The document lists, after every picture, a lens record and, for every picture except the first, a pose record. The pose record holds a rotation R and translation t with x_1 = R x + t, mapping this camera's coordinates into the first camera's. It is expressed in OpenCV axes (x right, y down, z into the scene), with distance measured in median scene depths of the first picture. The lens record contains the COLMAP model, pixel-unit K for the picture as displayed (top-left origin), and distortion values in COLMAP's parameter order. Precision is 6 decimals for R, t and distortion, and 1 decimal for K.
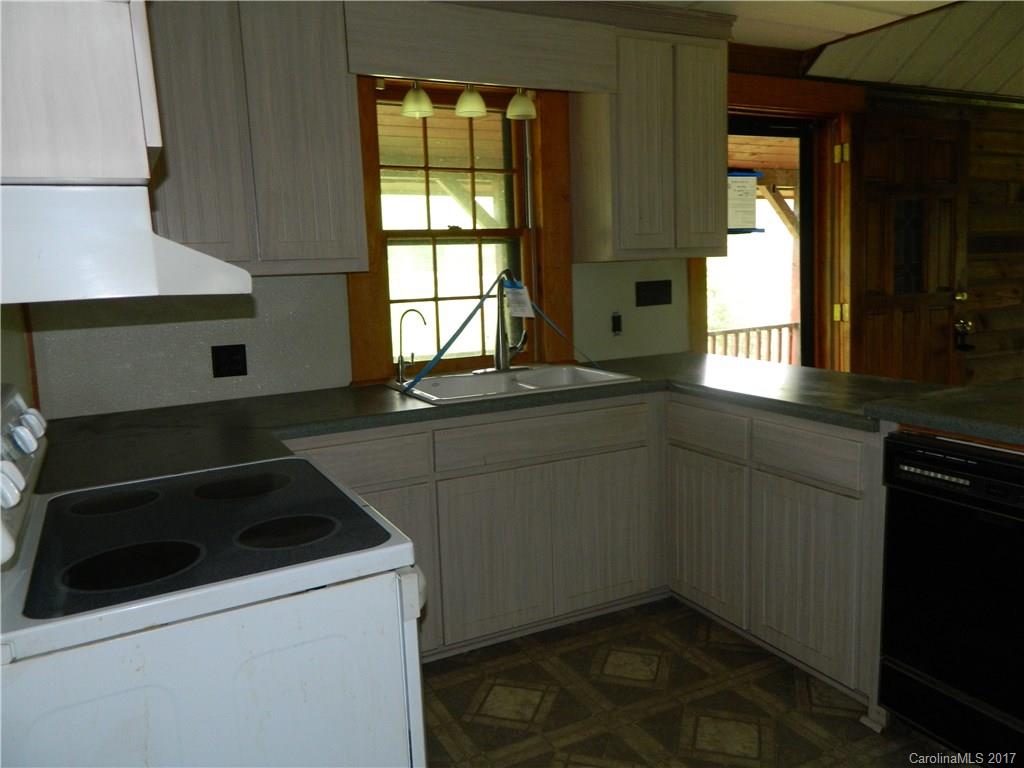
lens RADIAL K [[784.7, 0, 513.5], [0, 784.7, 381.1], [0, 0, 1]] dist [0.028468, -0.001796]
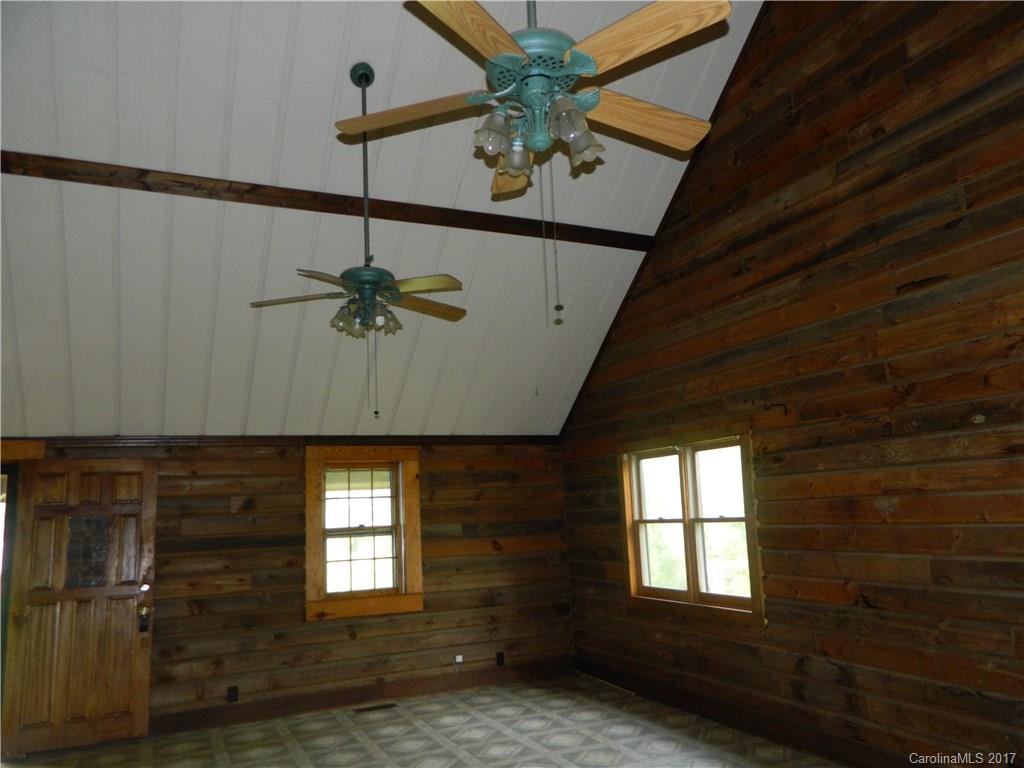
lens RADIAL K [[784.7, 0, 513.5], [0, 784.7, 381.1], [0, 0, 1]] dist [0.028468, -0.001796]
pose [[0.998663, -0.027166, -0.043983, 1.303315], [0.011817, 0.948228, -0.317372, -0.008301], [0.050328, 0.316428, 0.947281, -0.328625]]
